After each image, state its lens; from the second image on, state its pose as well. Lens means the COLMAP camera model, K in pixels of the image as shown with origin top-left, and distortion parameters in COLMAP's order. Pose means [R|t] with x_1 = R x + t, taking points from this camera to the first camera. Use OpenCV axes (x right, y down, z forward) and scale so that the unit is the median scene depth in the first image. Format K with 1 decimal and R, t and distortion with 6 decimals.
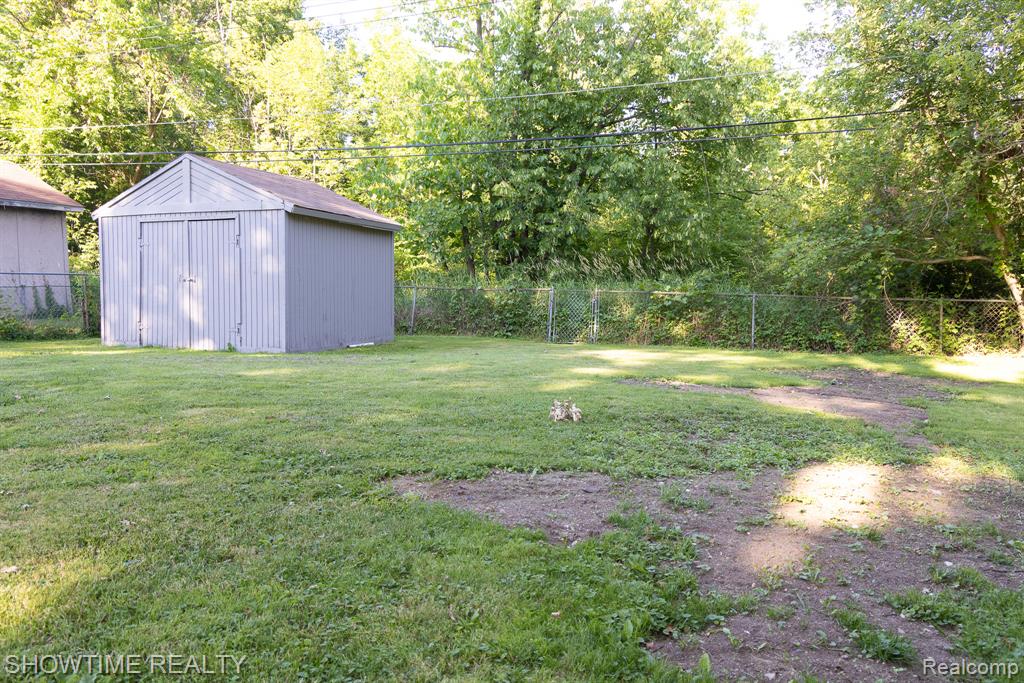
lens RADIAL K [[696.4, 0, 512.0], [0, 696.4, 341.5], [0, 0, 1]] dist [0.003384, 0.000352]
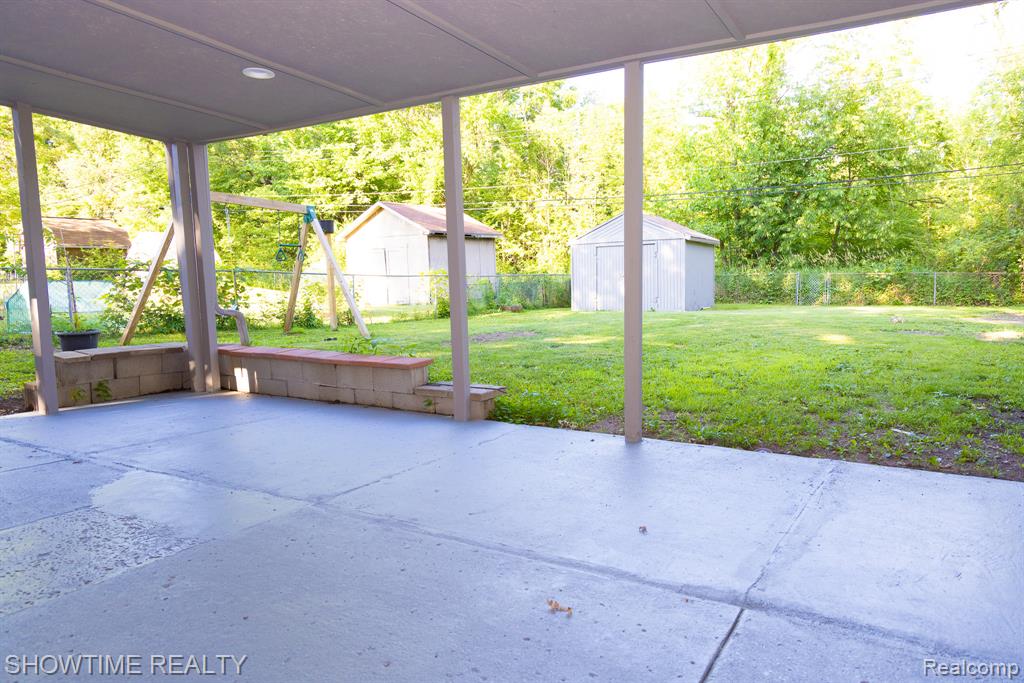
lens RADIAL K [[667.3, 0, 512.0], [0, 667.3, 341.5], [0, 0, 1]] dist [0.007114, 0.002619]
pose [[0.986143, -0.016035, -0.165120, -0.347815], [0.020181, 0.999521, 0.023463, 0.034075], [0.164665, -0.026470, 0.985994, -0.667475]]
